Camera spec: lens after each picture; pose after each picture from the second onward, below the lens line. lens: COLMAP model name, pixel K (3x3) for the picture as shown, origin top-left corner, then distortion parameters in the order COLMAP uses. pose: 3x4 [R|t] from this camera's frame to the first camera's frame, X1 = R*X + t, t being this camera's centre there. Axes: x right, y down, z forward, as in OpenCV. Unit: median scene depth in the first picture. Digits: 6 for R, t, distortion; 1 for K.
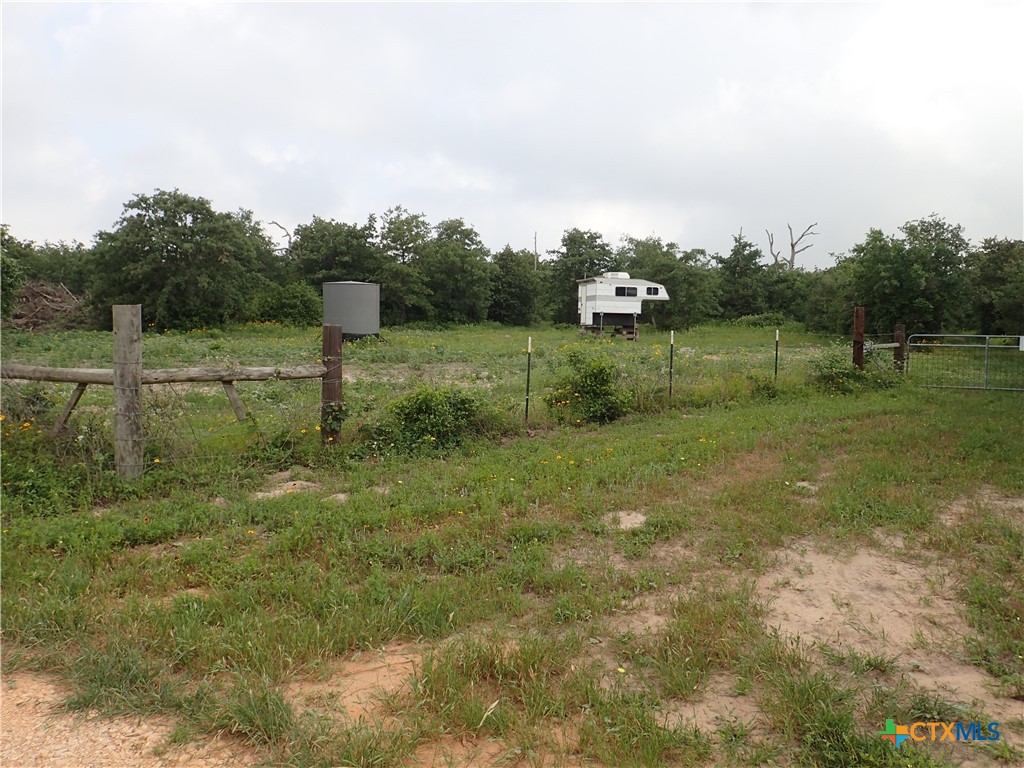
lens RADIAL K [[747.2, 0, 508.6], [0, 747.2, 382.1], [0, 0, 1]] dist [-0.014461, -0.006316]
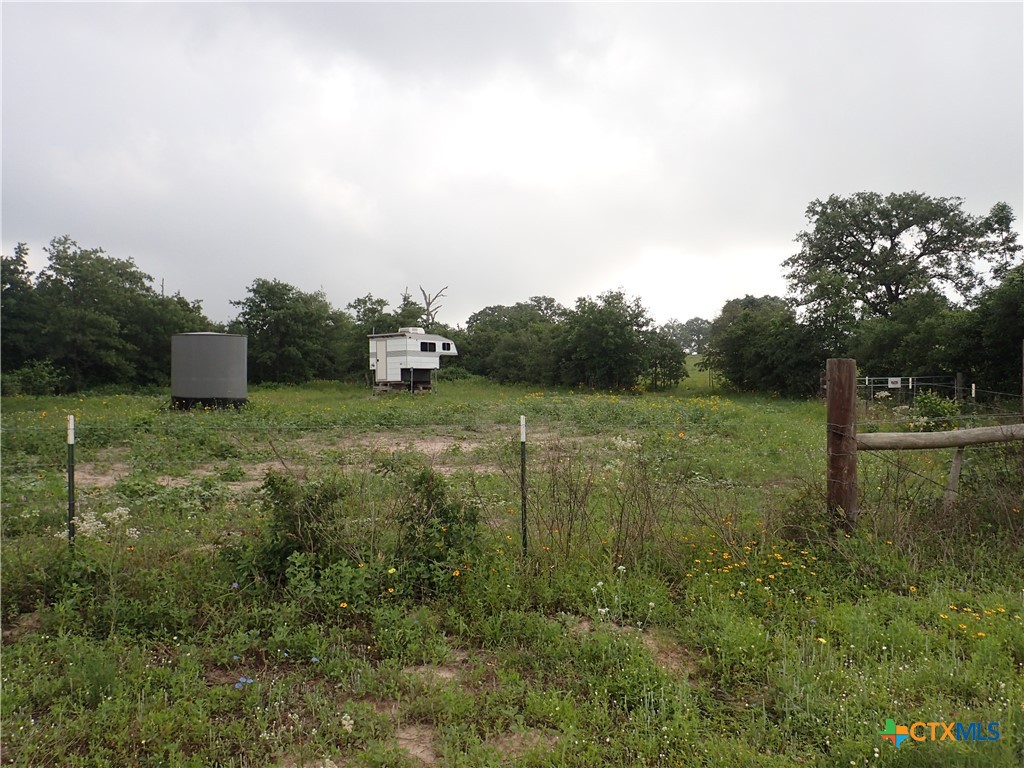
lens RADIAL K [[747.2, 0, 510.2], [0, 747.2, 381.7], [0, 0, 1]] dist [-0.014461, -0.006316]
pose [[0.785482, -0.021752, 0.618502, -0.367828], [0.068589, 0.996285, -0.052069, -0.015755], [-0.615072, 0.083322, 0.784056, 0.155818]]
